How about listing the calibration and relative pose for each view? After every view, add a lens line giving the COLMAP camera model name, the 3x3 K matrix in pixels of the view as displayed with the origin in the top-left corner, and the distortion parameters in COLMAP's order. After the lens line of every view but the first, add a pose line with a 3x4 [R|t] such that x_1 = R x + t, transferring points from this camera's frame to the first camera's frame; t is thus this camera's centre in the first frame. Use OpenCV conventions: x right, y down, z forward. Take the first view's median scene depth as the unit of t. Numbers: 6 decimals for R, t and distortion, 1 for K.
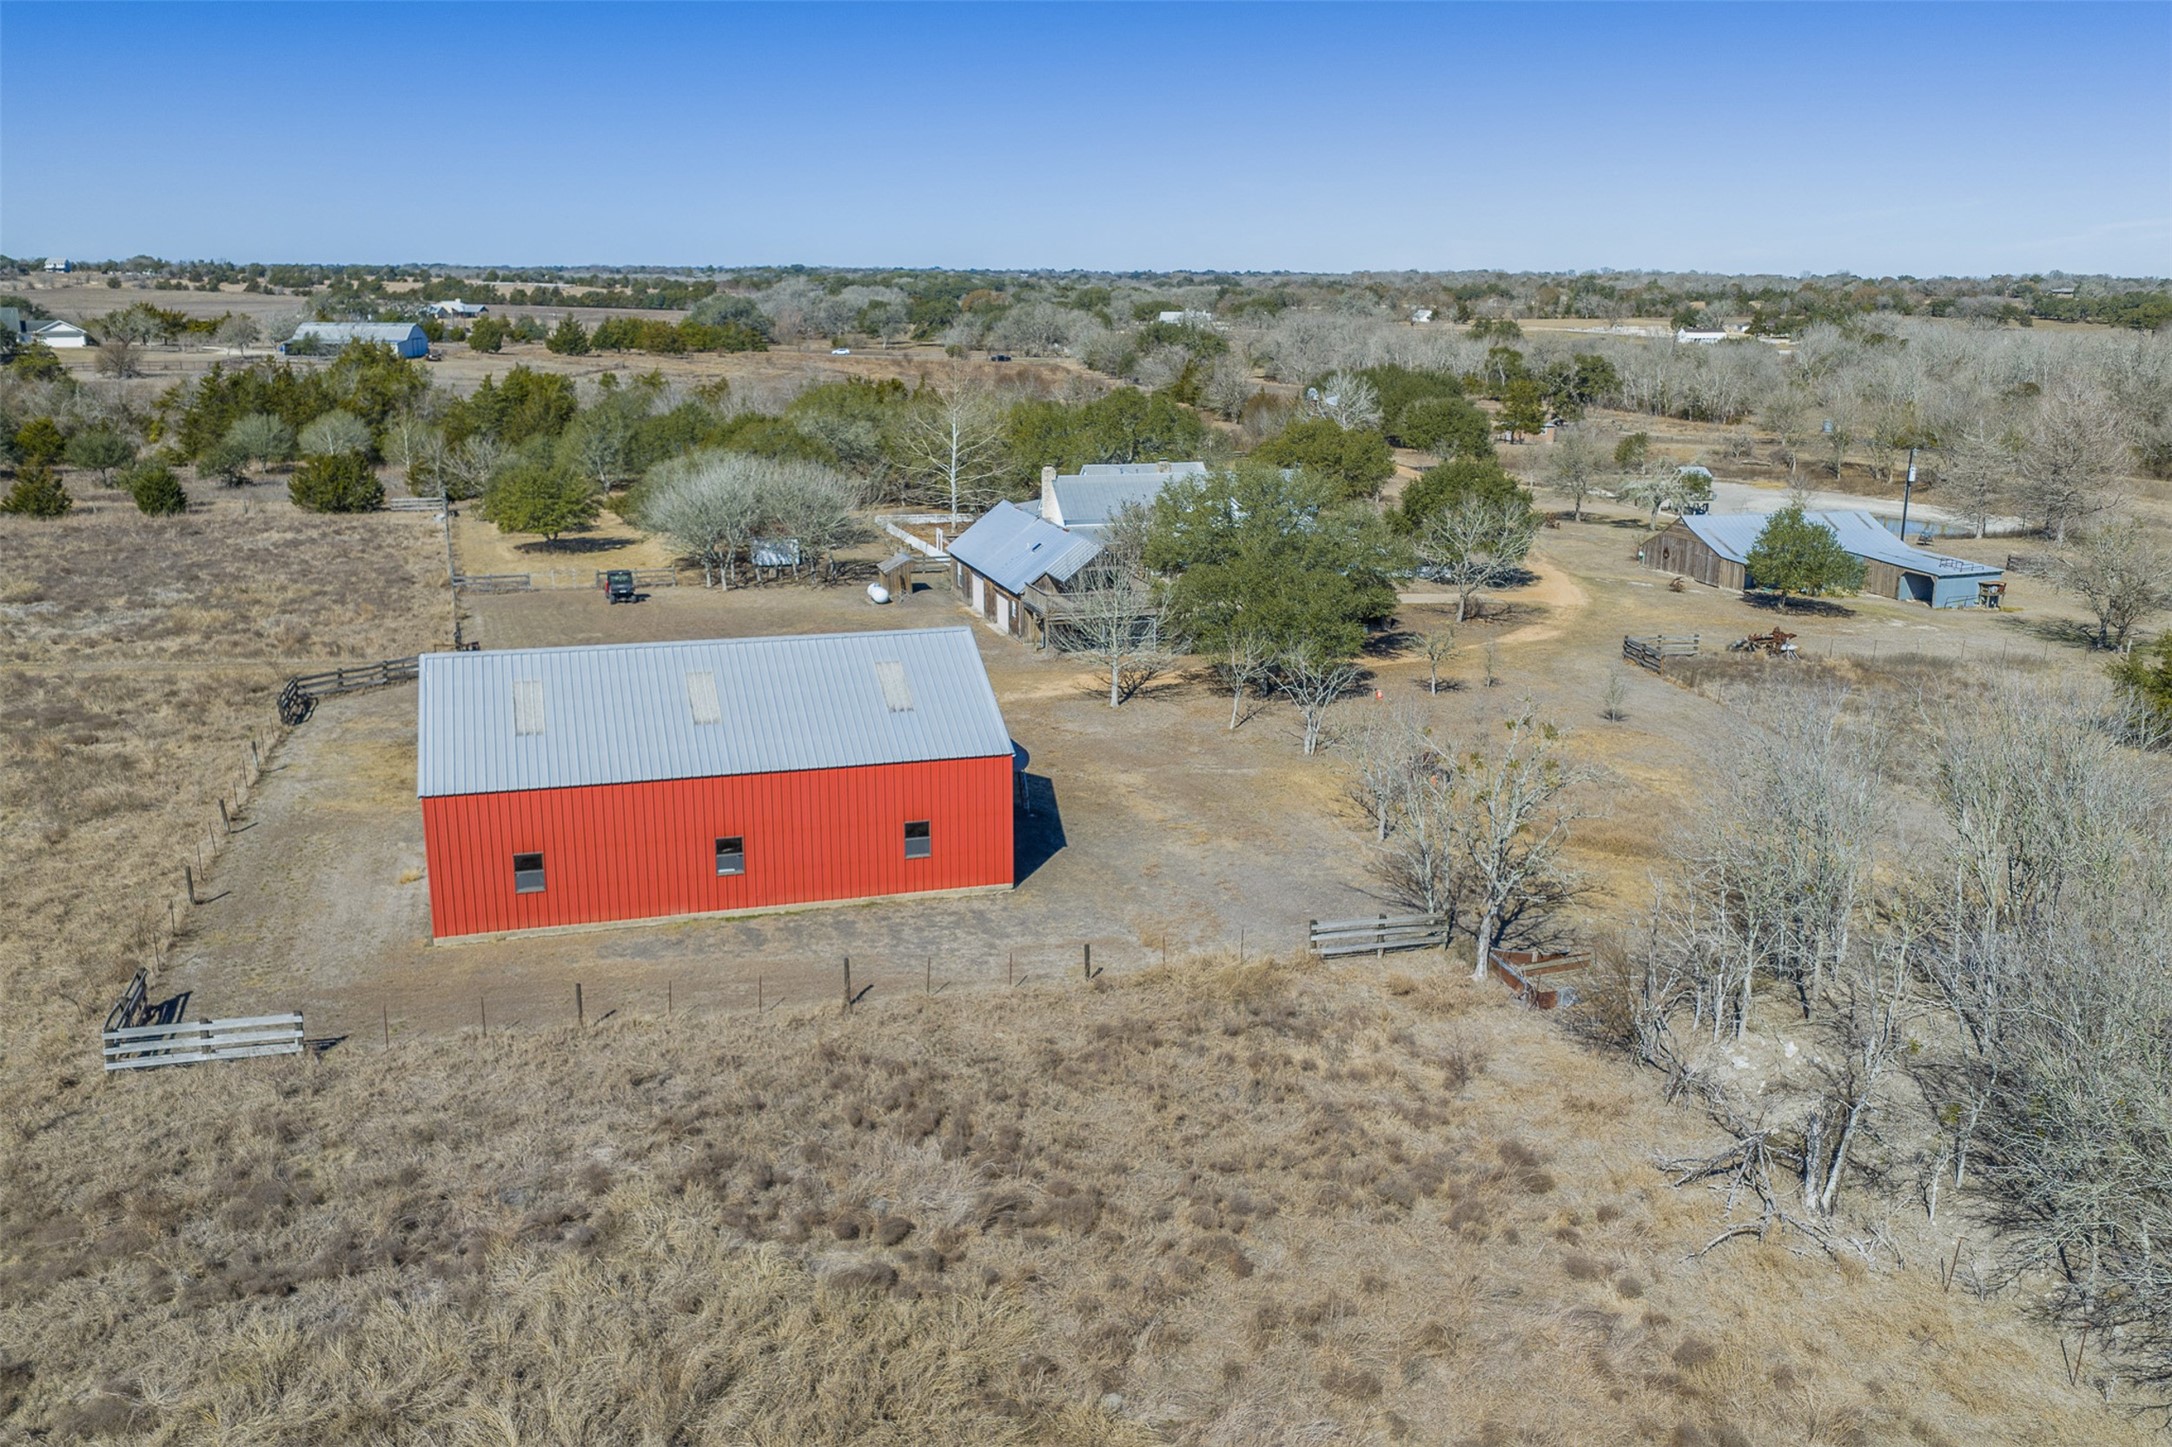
lens RADIAL K [[1785.0, 0, 1079.1], [0, 1785.0, 717.4], [0, 0, 1]] dist [-0.000715, -0.004787]
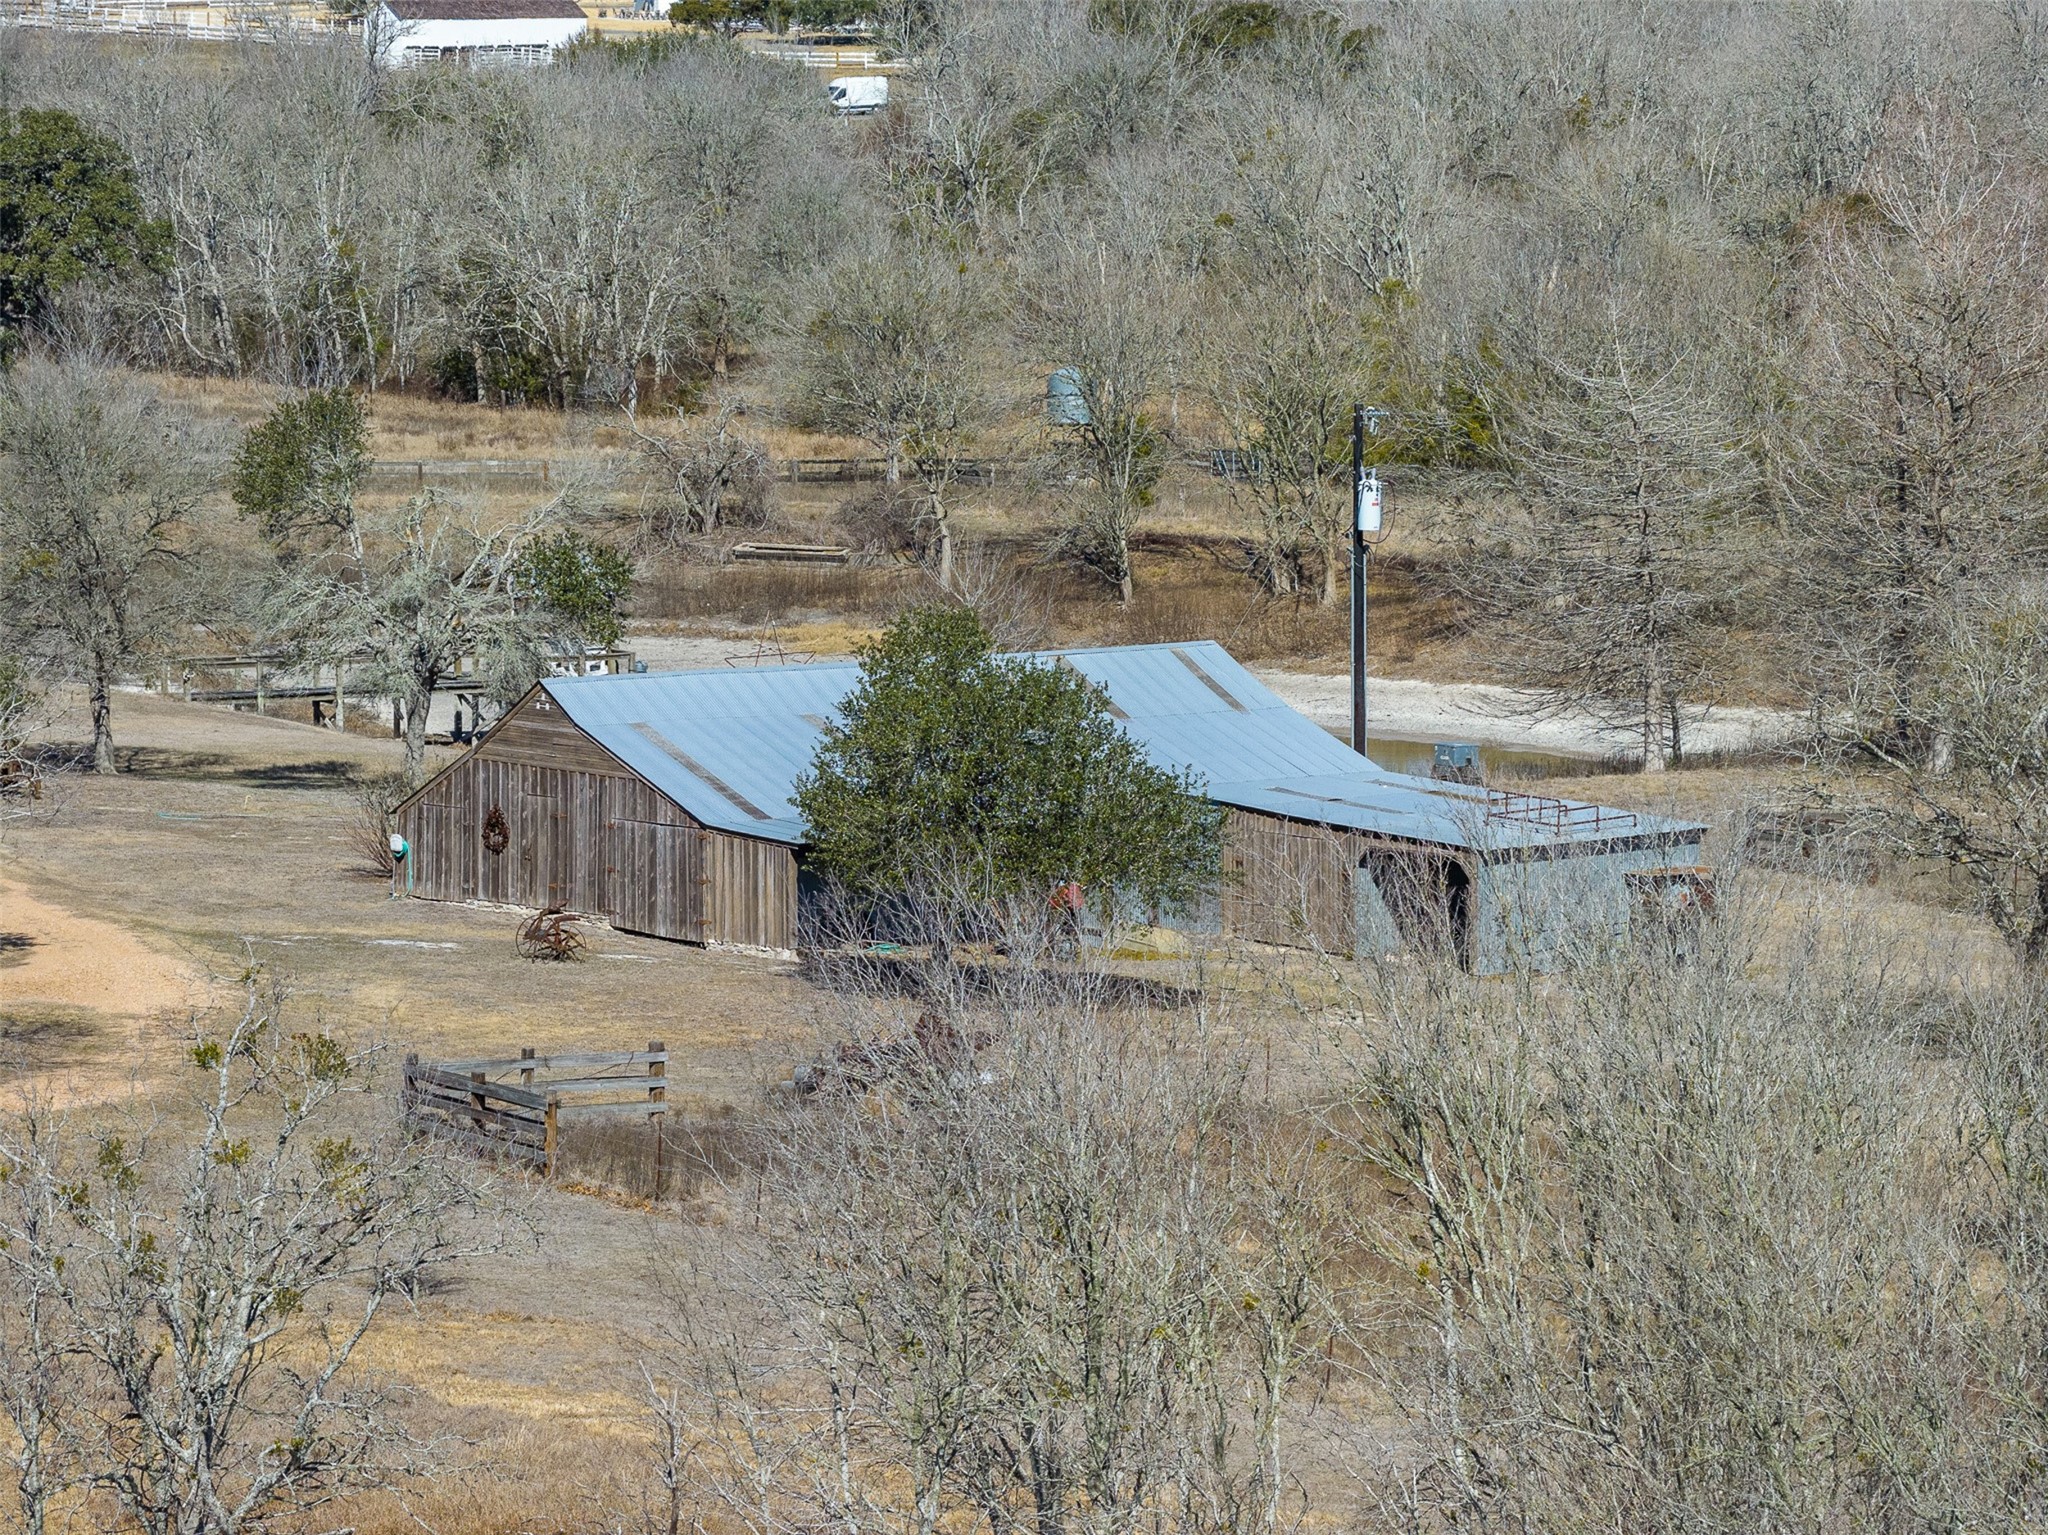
lens RADIAL K [[9956.9, 0, 1023.2], [0, 9956.9, 768.2], [0, 0, 1]] dist [0.529304, 0.000000]
pose [[0.926245, -0.041825, 0.374593, -0.096205], [0.094219, 0.987966, -0.122660, 0.059150], [-0.364955, 0.148907, 0.919040, -0.239808]]
